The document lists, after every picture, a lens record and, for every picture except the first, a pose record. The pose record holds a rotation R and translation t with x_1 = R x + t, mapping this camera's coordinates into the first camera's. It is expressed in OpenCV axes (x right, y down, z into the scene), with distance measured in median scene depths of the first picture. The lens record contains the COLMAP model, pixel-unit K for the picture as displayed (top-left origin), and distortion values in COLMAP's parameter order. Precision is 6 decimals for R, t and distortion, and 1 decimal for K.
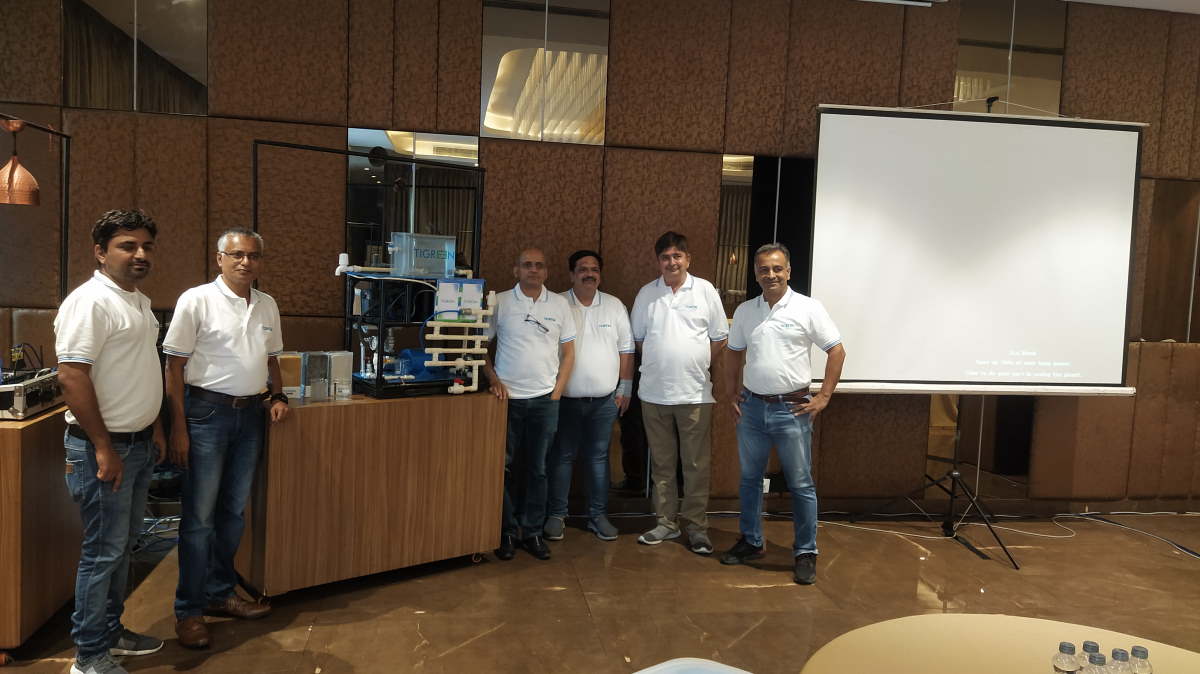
lens RADIAL K [[867.9, 0, 600.0], [0, 867.9, 337.0], [0, 0, 1]] dist [0.093076, -0.002668]
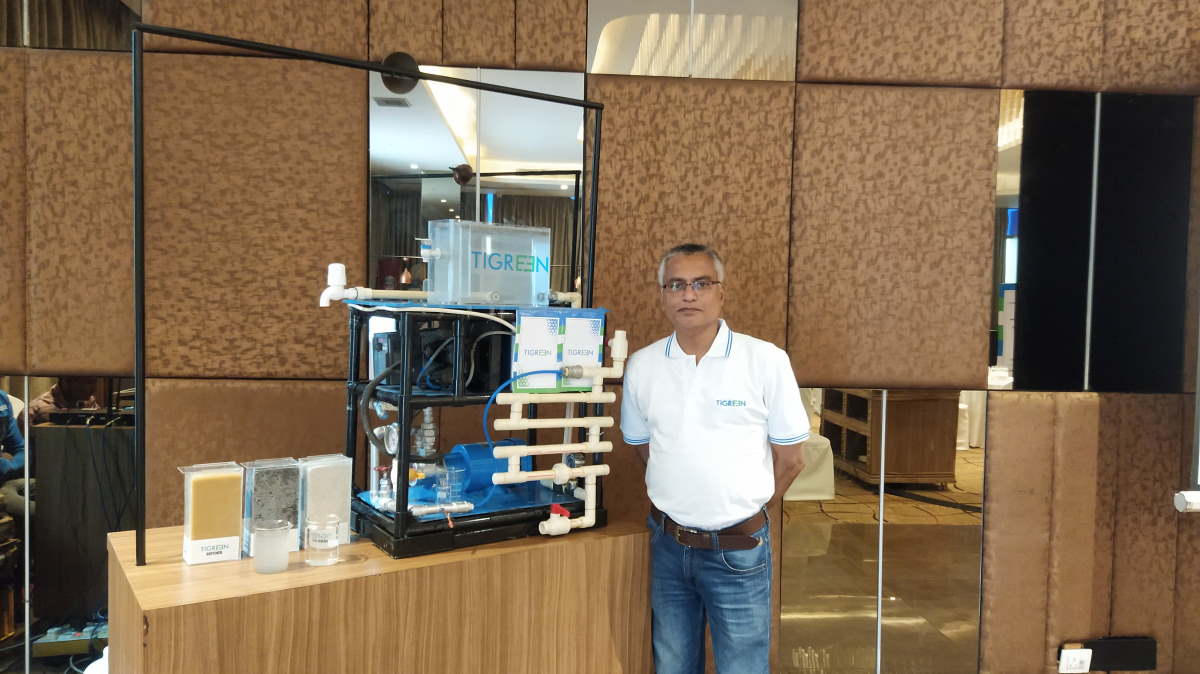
lens RADIAL K [[867.9, 0, 600.0], [0, 867.9, 337.0], [0, 0, 1]] dist [0.093076, -0.002668]
pose [[0.995546, -0.016649, -0.092798, -0.079449], [0.012393, 0.998853, -0.046259, -0.022986], [0.093462, 0.044903, 0.994610, 0.434951]]
